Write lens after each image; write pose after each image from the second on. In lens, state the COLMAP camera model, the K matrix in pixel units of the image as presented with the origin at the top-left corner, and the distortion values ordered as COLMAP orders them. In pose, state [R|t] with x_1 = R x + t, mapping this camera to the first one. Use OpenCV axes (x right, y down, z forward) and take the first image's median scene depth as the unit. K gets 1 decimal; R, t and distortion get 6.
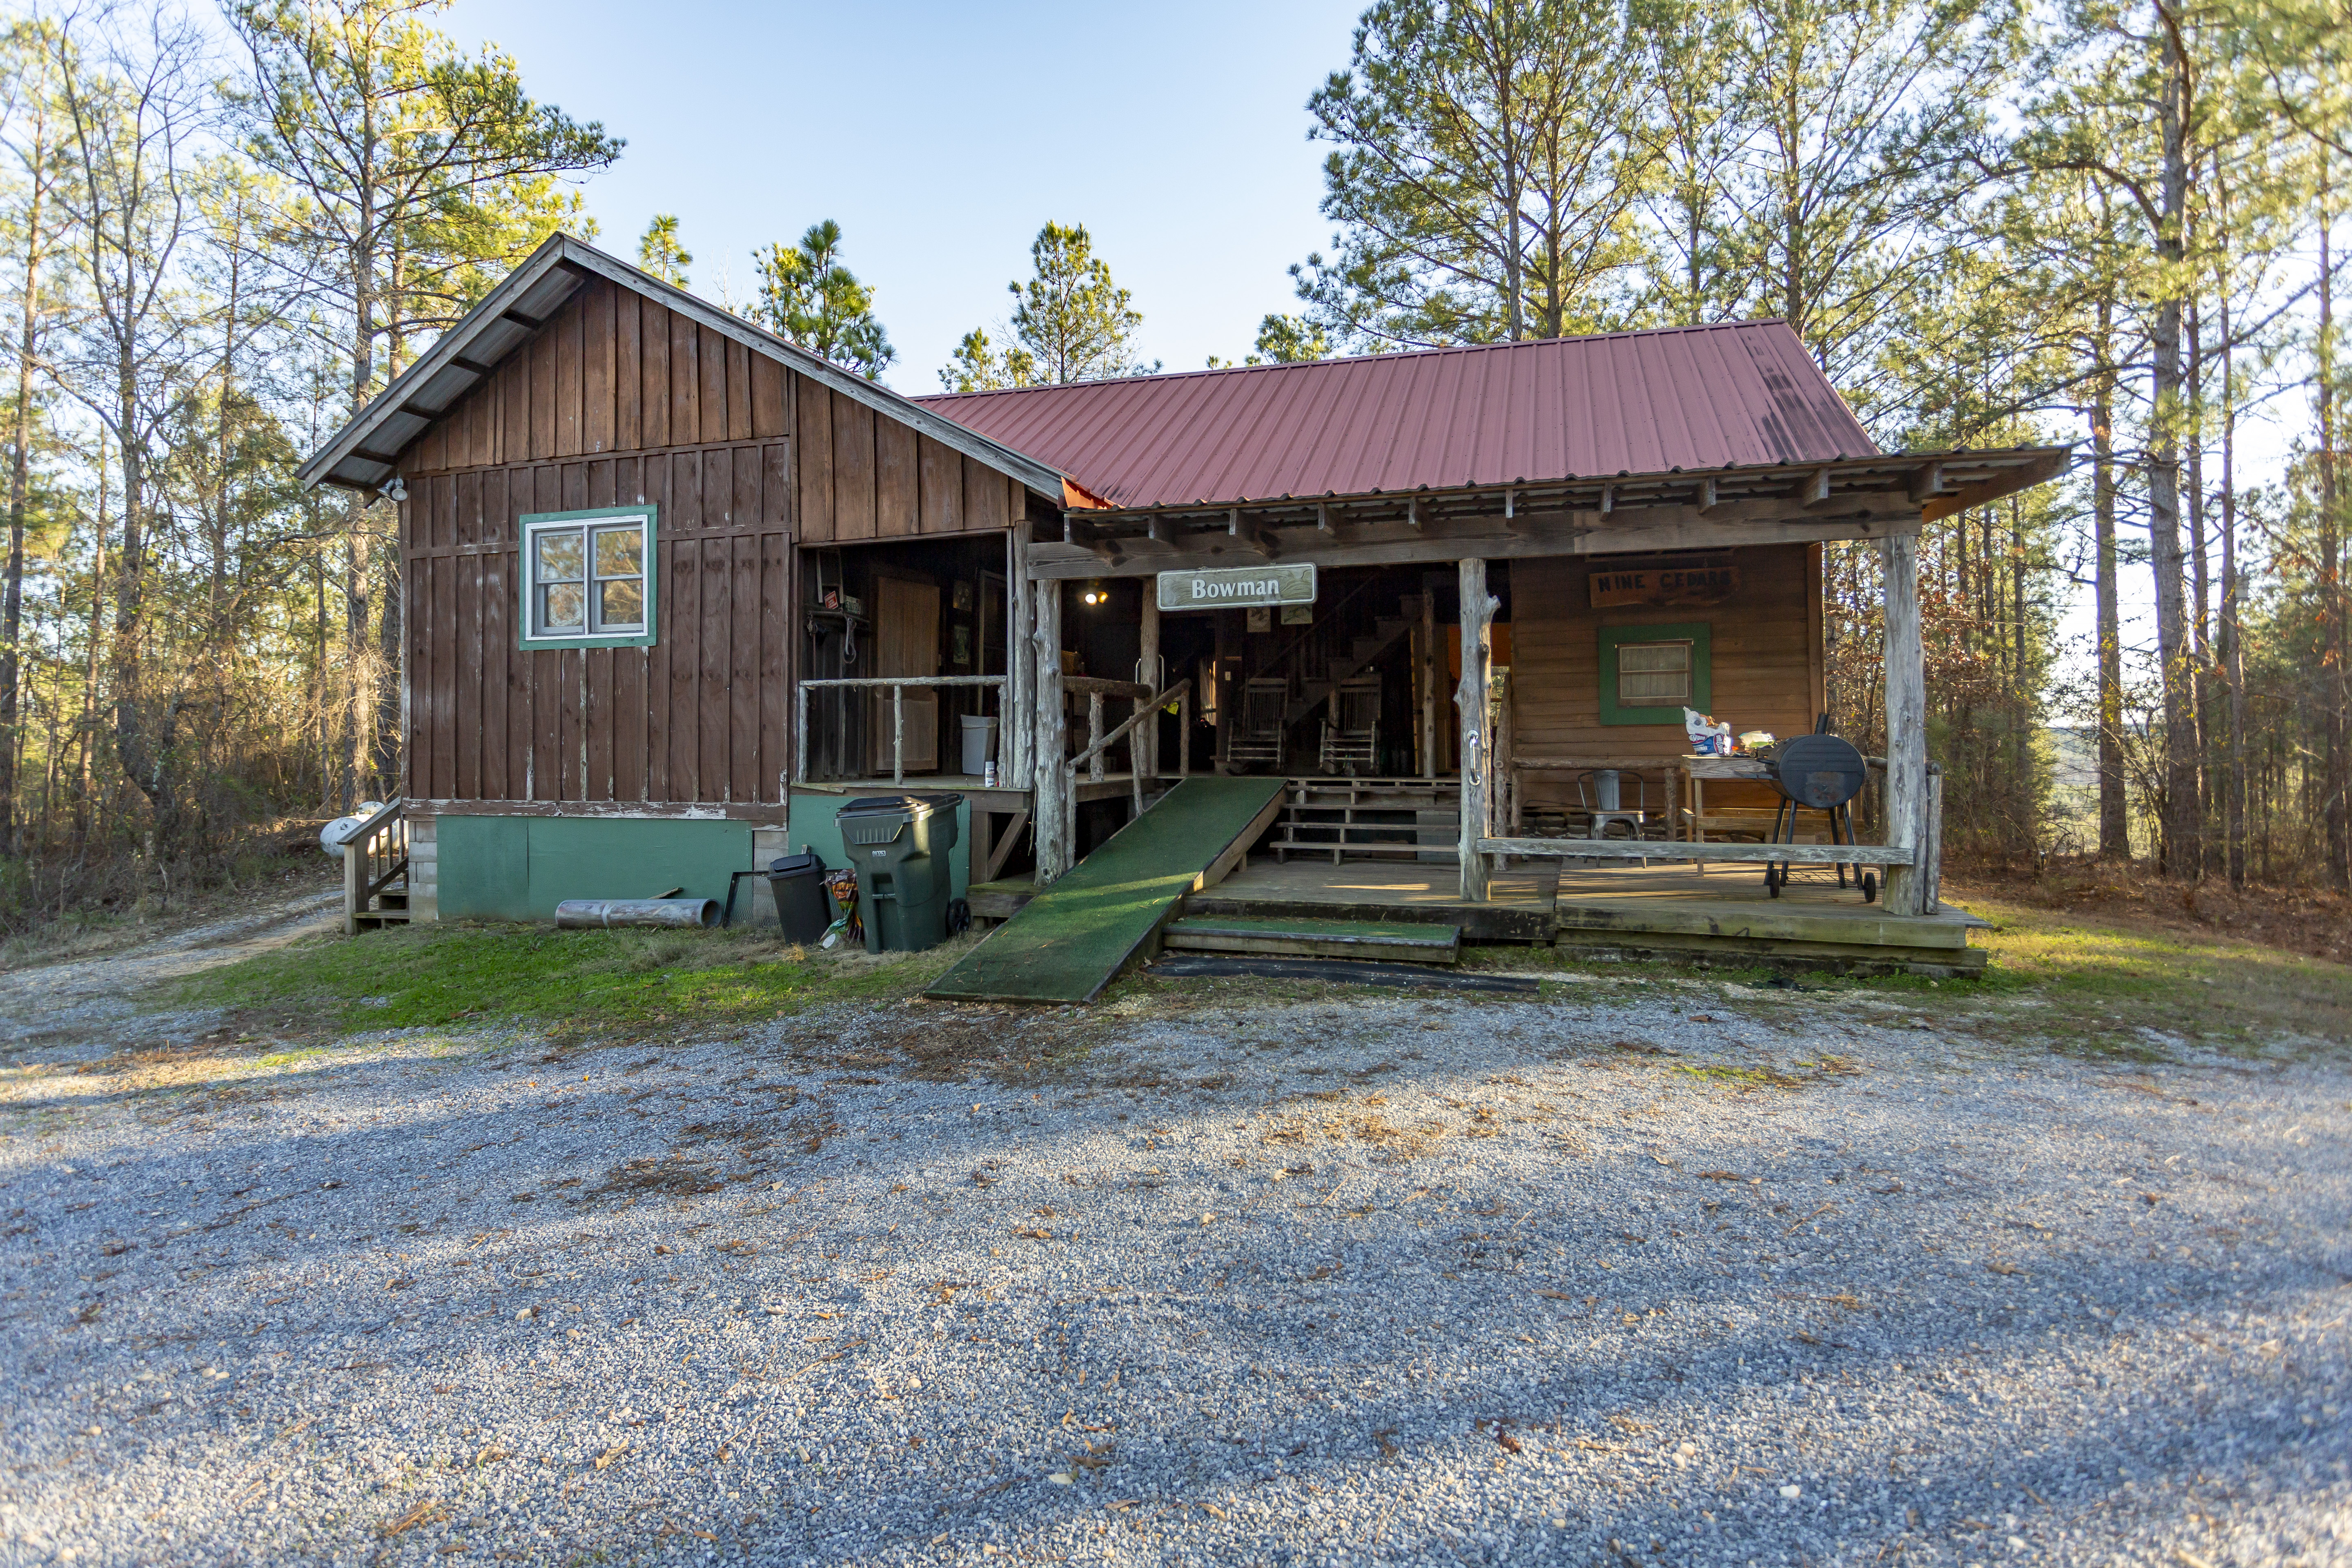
lens RADIAL K [[1194.1, 0, 1181.8], [0, 1194.1, 722.6], [0, 0, 1]] dist [-0.023479, 0.007448]
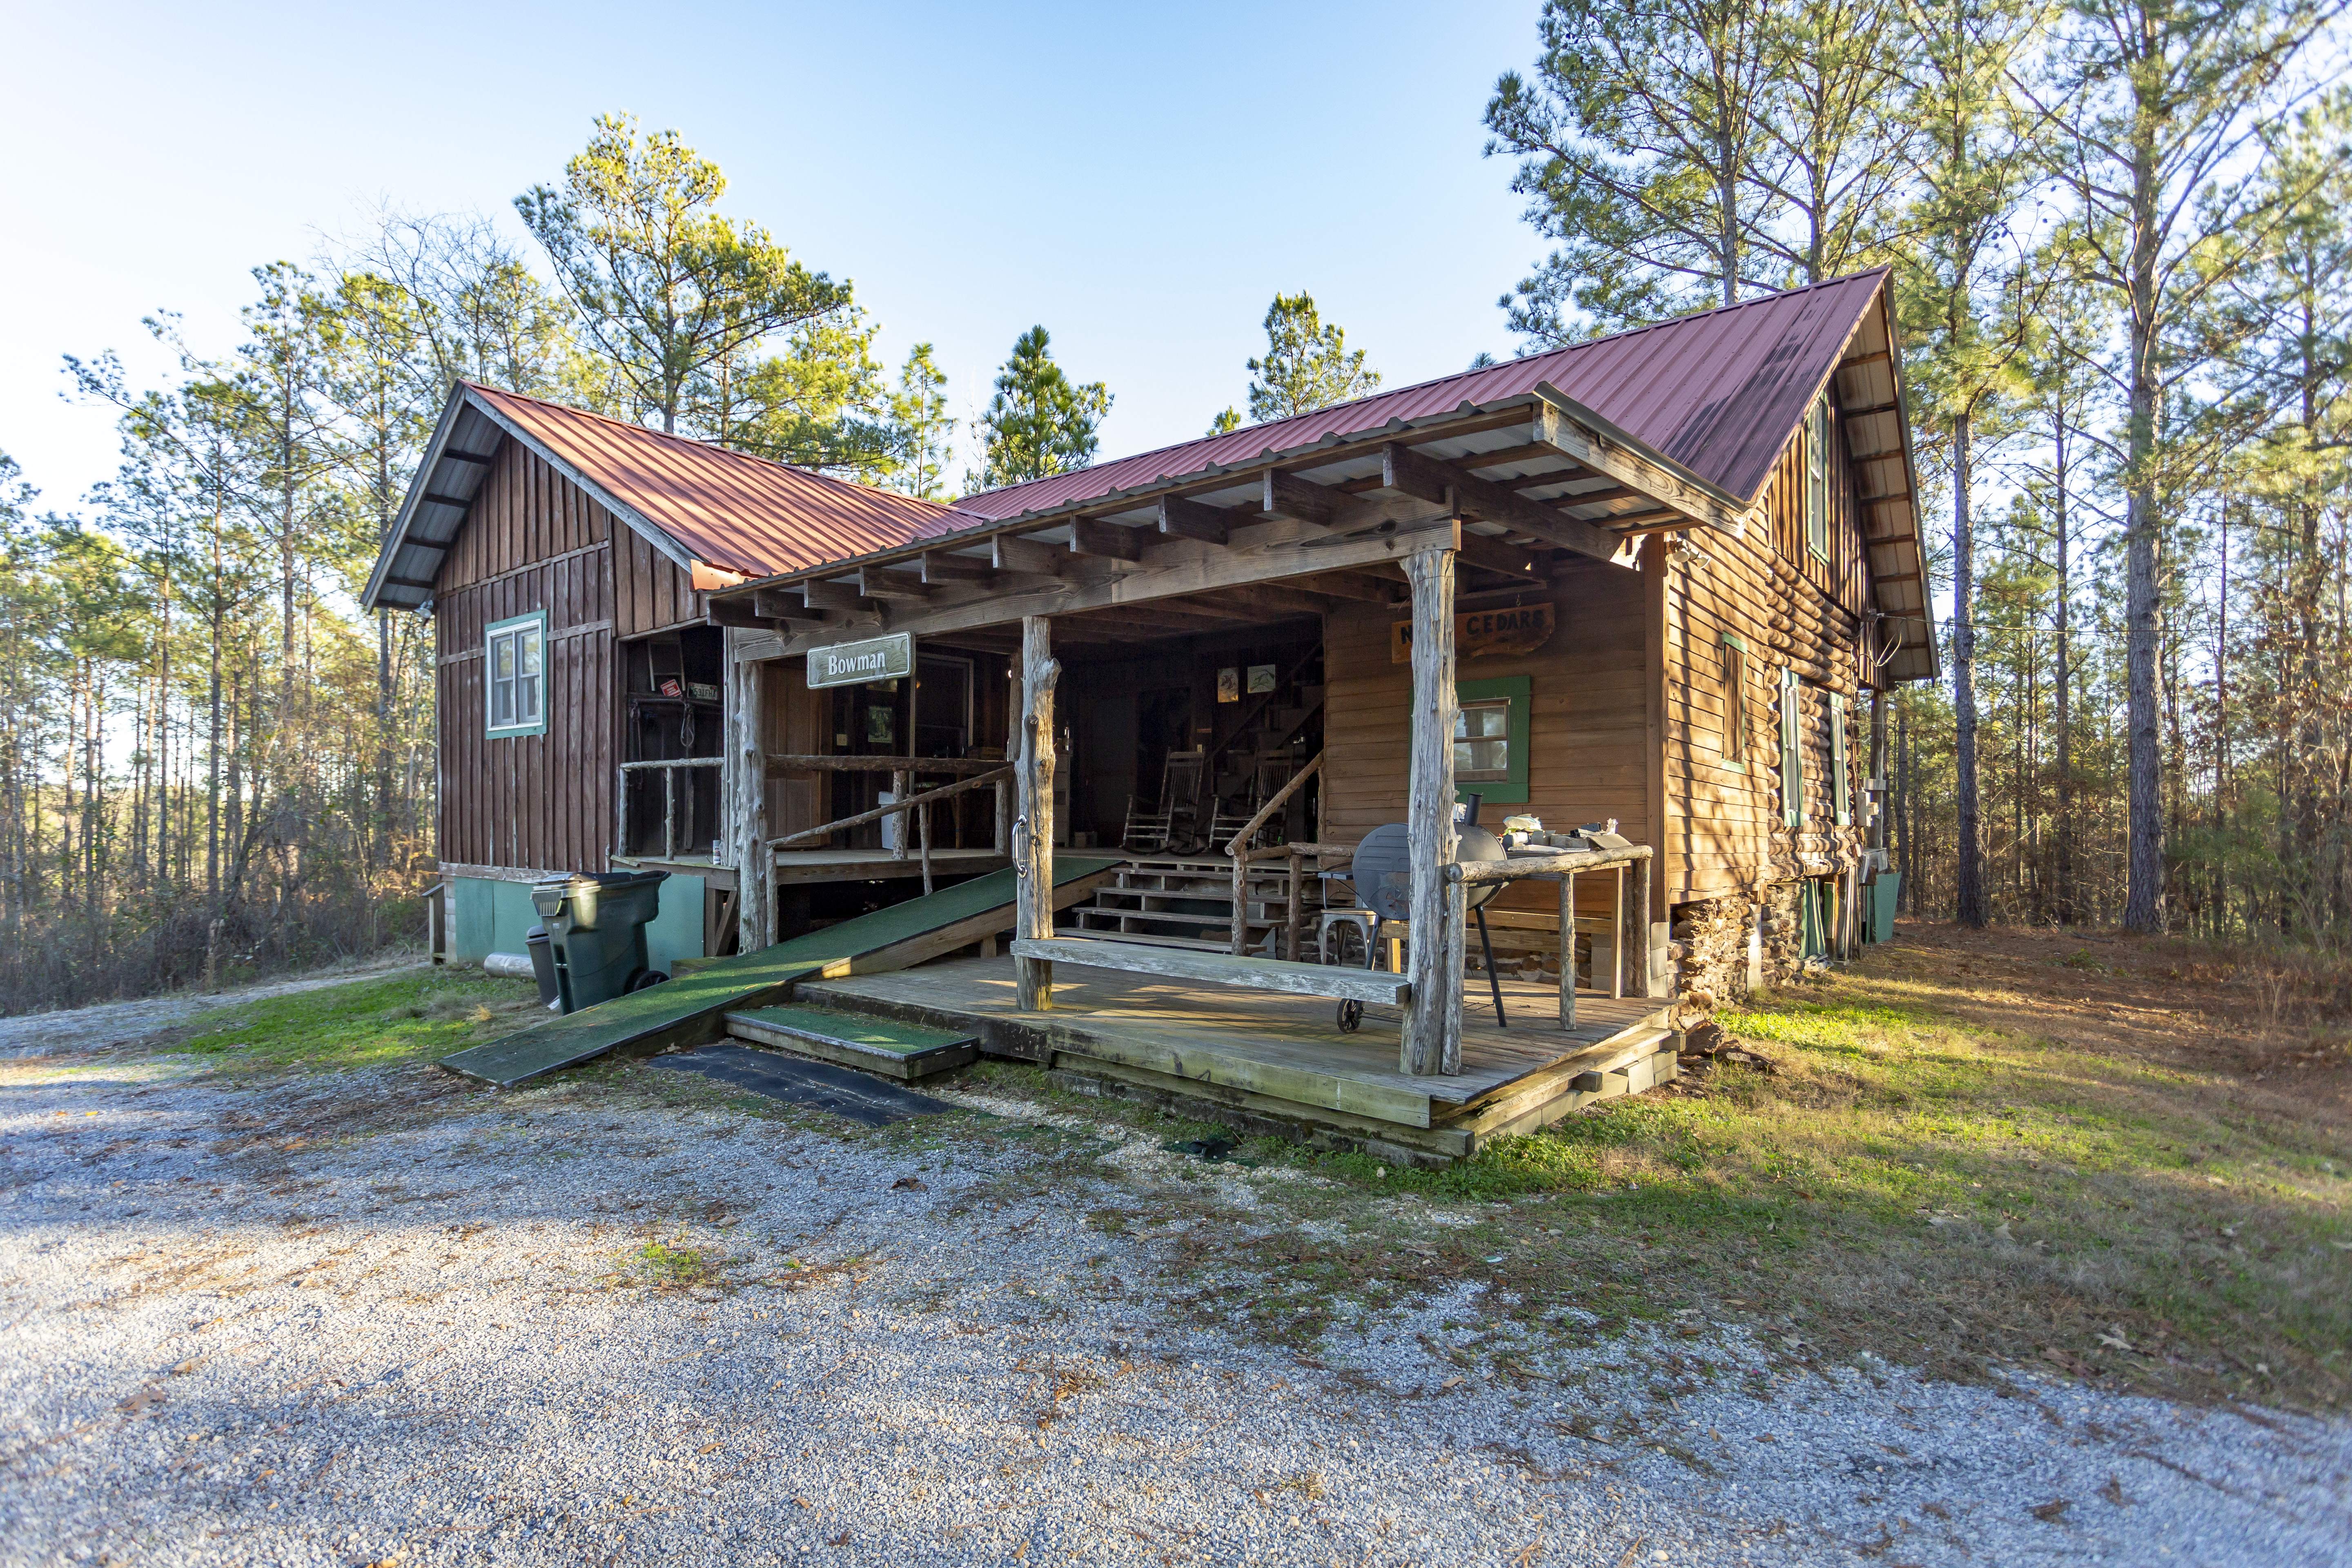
lens RADIAL K [[1150.2, 0, 1173.0], [0, 1150.2, 798.7], [0, 0, 1]] dist [0.001778, 0.000833]
pose [[0.925843, -0.000820, -0.377907, 0.522620], [0.003343, 0.999976, 0.006020, -0.007226], [0.377893, -0.006837, 0.925824, 0.205632]]
